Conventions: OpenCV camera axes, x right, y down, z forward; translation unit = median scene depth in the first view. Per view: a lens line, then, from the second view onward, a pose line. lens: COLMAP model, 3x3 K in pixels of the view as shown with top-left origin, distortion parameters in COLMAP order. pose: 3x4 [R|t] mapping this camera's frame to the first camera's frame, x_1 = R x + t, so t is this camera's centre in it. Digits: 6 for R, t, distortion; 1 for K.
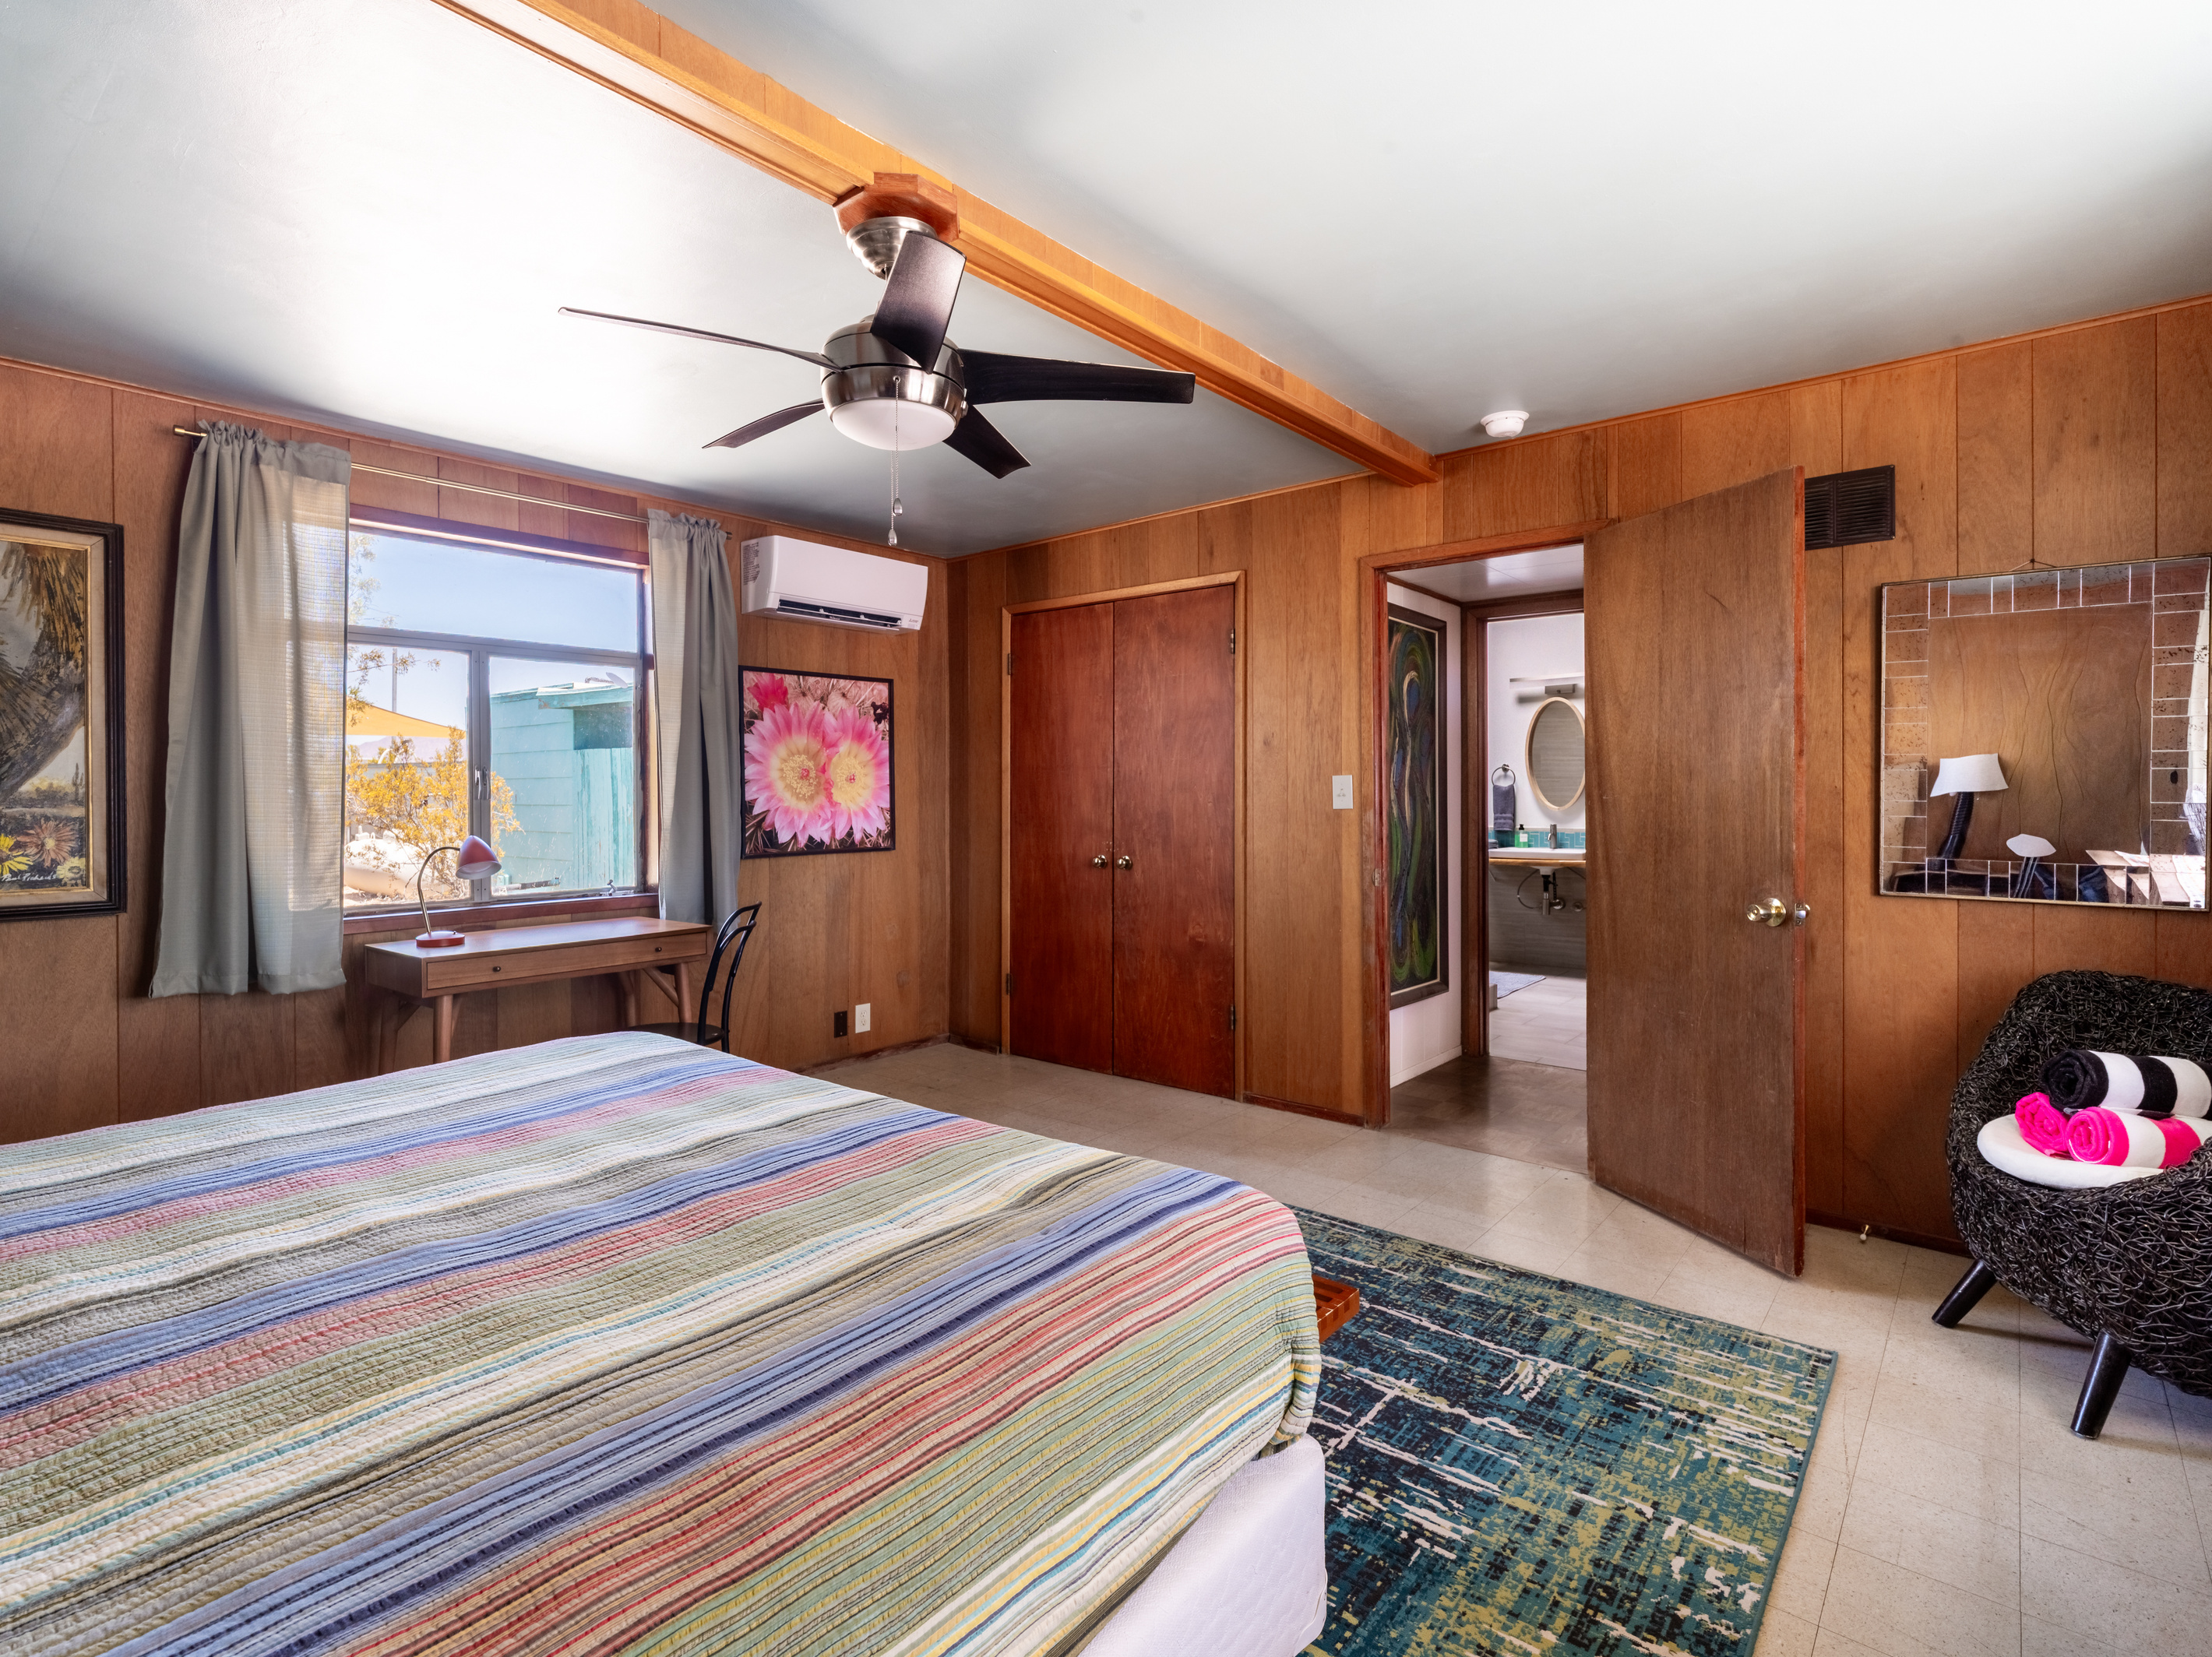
lens RADIAL K [[1134.7, 0, 1103.4], [0, 1134.7, 797.5], [0, 0, 1]] dist [0.001009, -0.000023]
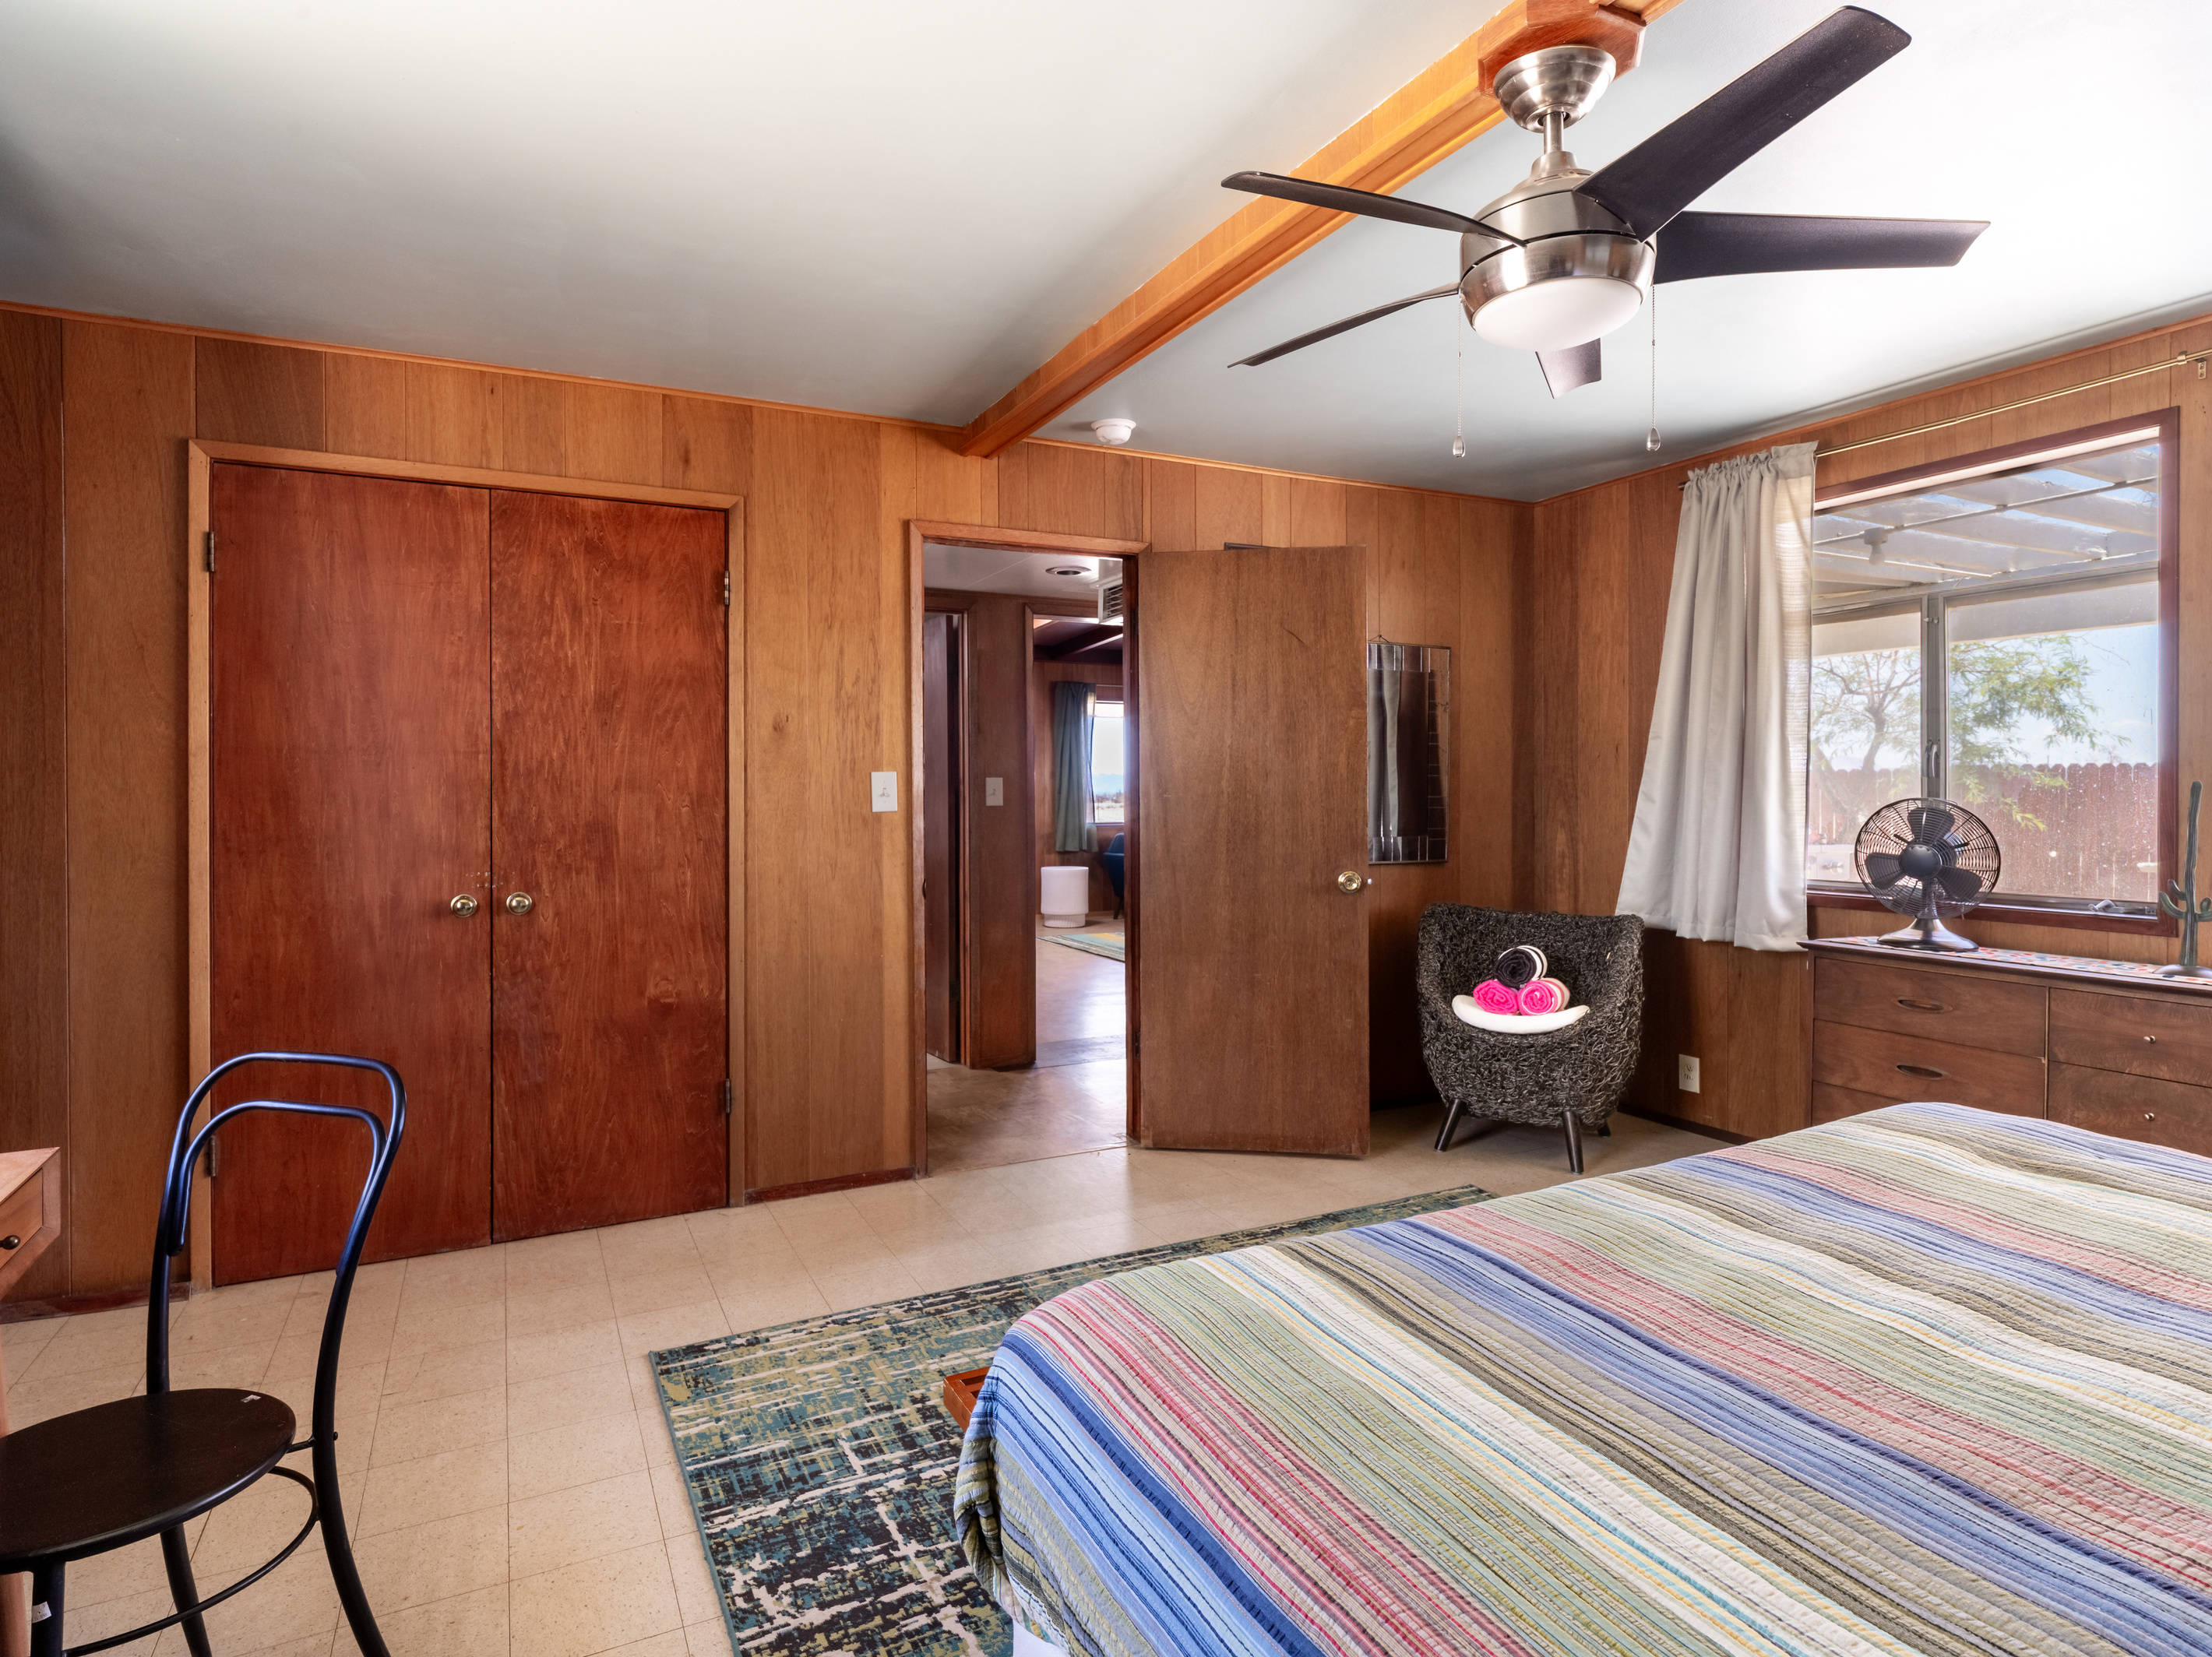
lens RADIAL K [[1211.3, 0, 1107.5], [0, 1211.3, 790.6], [0, 0, 1]] dist [0.002691, -0.012755]
pose [[0.384453, -0.001898, 0.923142, -0.555392], [0.006806, 0.999977, -0.000778, -0.003641], [-0.923119, 0.006582, 0.384457, 0.497471]]
